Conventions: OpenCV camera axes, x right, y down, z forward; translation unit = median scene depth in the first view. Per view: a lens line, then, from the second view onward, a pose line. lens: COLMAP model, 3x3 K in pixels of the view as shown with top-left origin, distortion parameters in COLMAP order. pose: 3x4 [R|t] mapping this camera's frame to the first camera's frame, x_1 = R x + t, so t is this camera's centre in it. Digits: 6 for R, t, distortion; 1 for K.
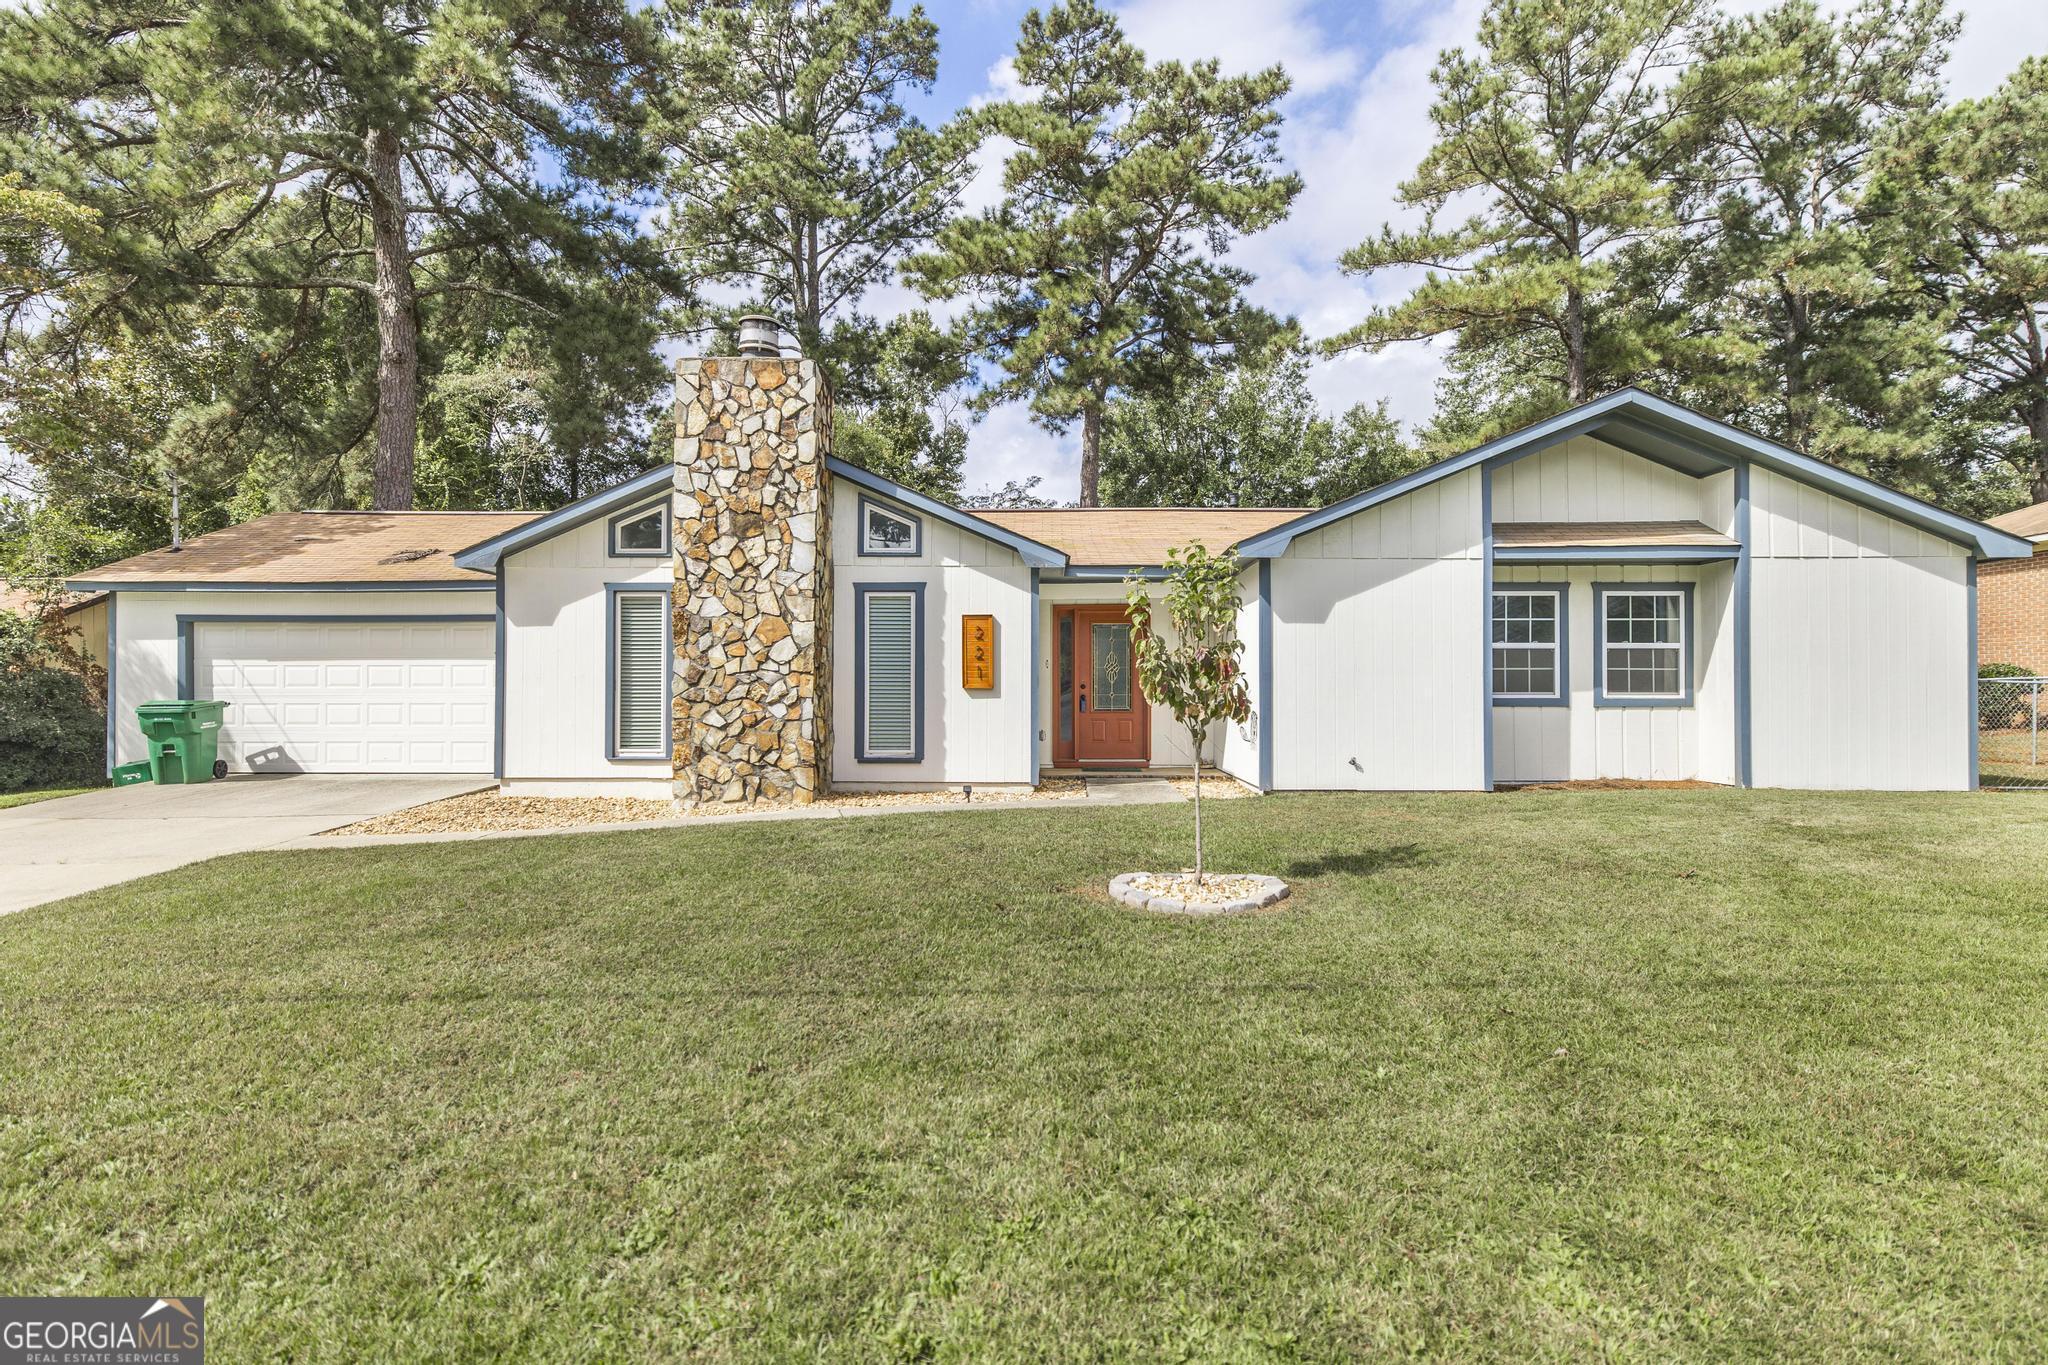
lens RADIAL K [[1057.8, 0, 1024.0], [0, 1057.8, 682.5], [0, 0, 1]] dist [-0.003275, -0.000202]
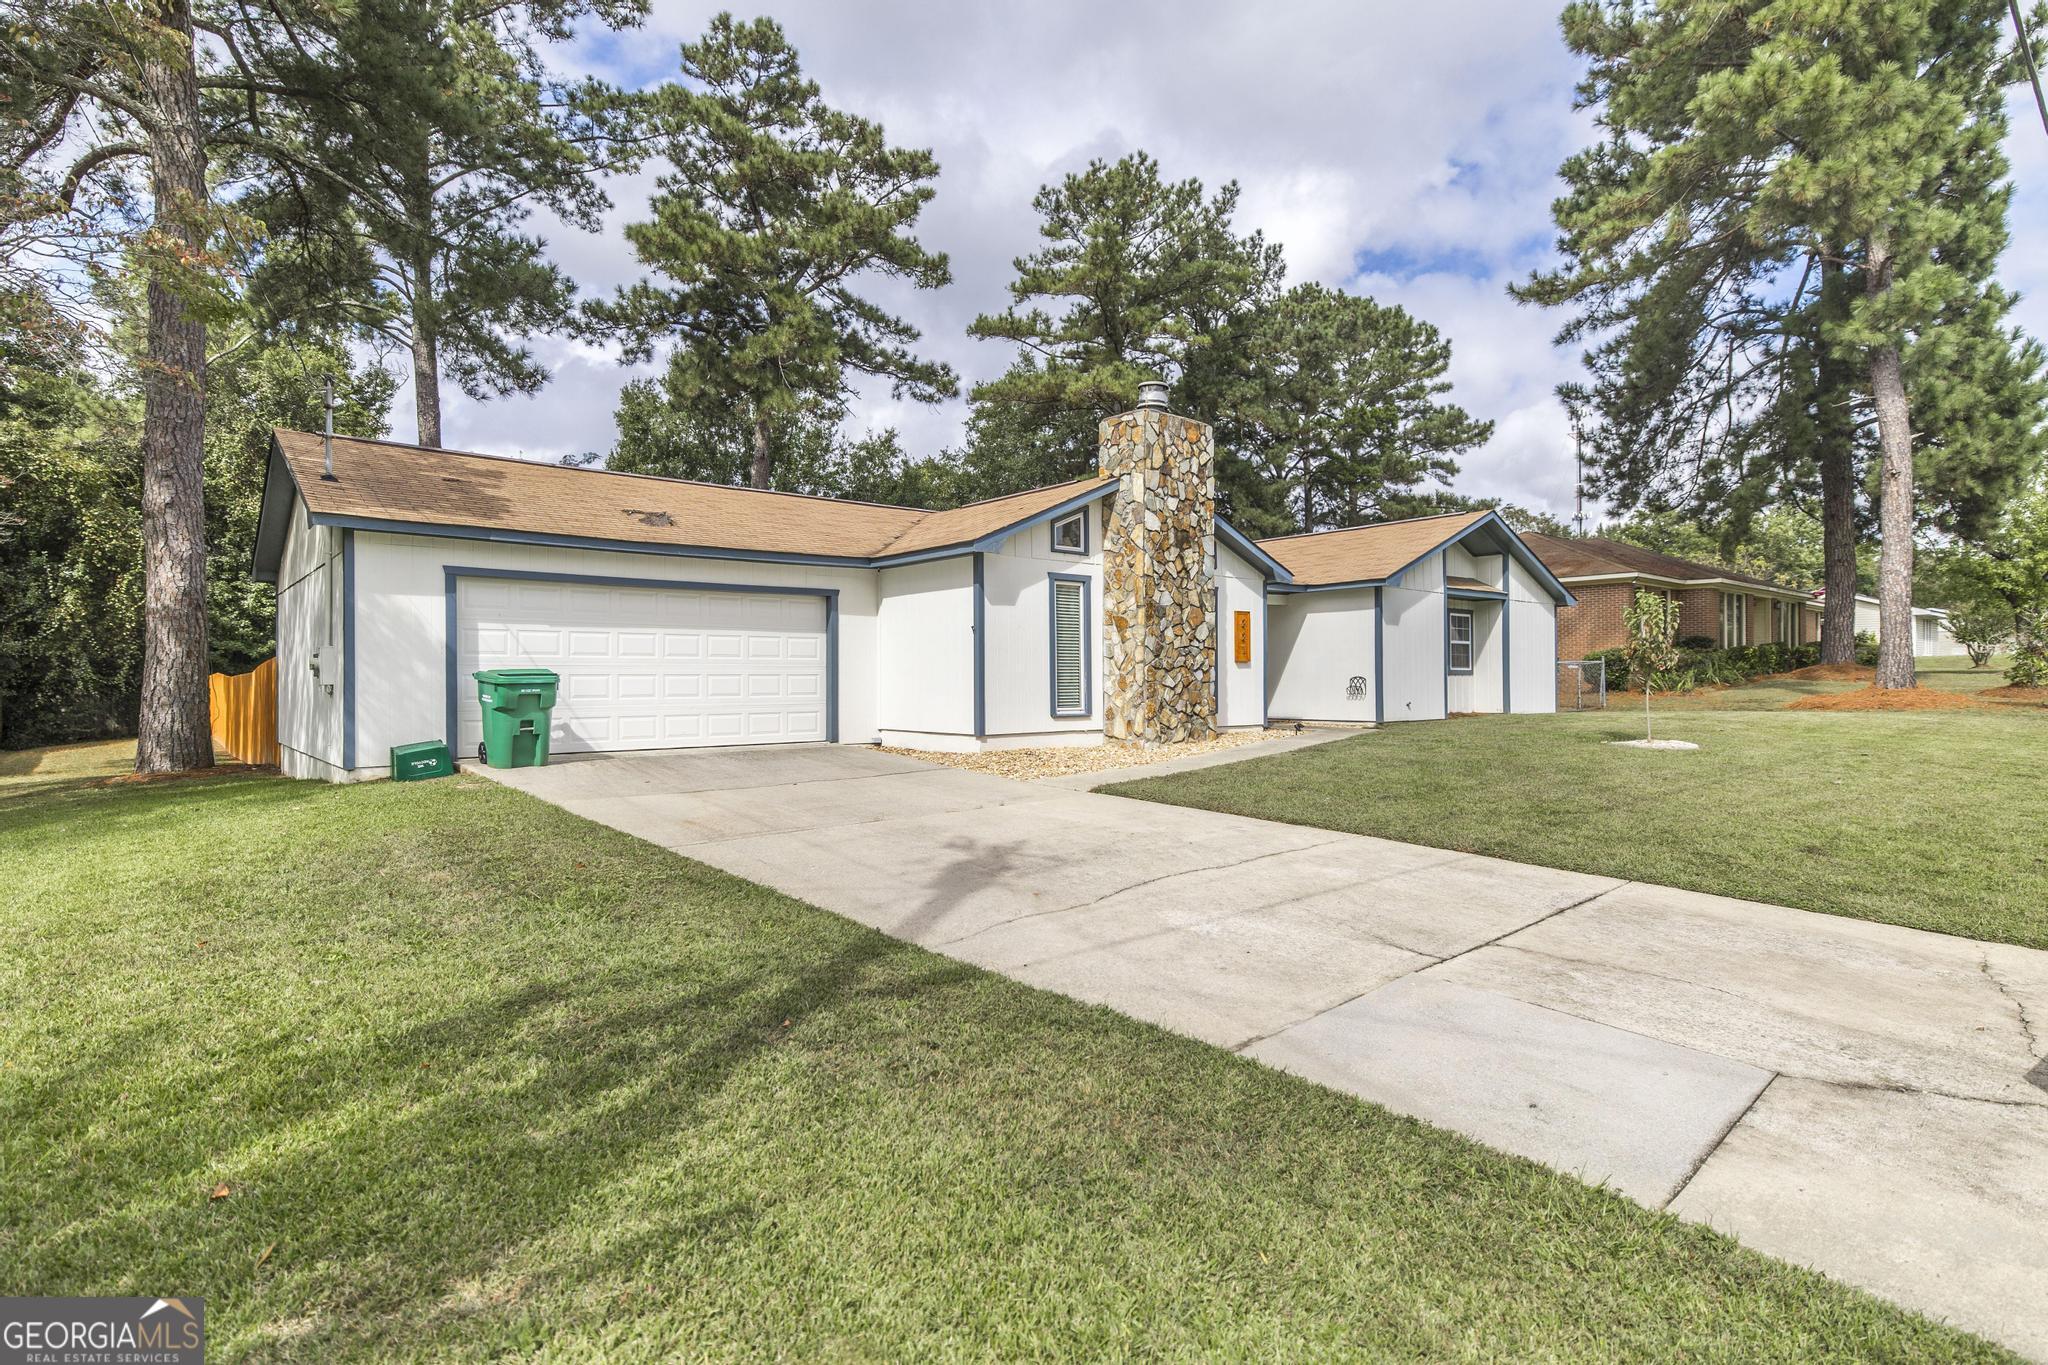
lens RADIAL K [[1057.8, 0, 1024.0], [0, 1057.8, 682.5], [0, 0, 1]] dist [-0.003275, -0.000202]
pose [[0.740661, -0.002781, 0.671873, -1.333547], [-0.000140, 0.999991, 0.004294, 0.030052], [-0.671879, -0.003274, 0.740654, 0.122886]]
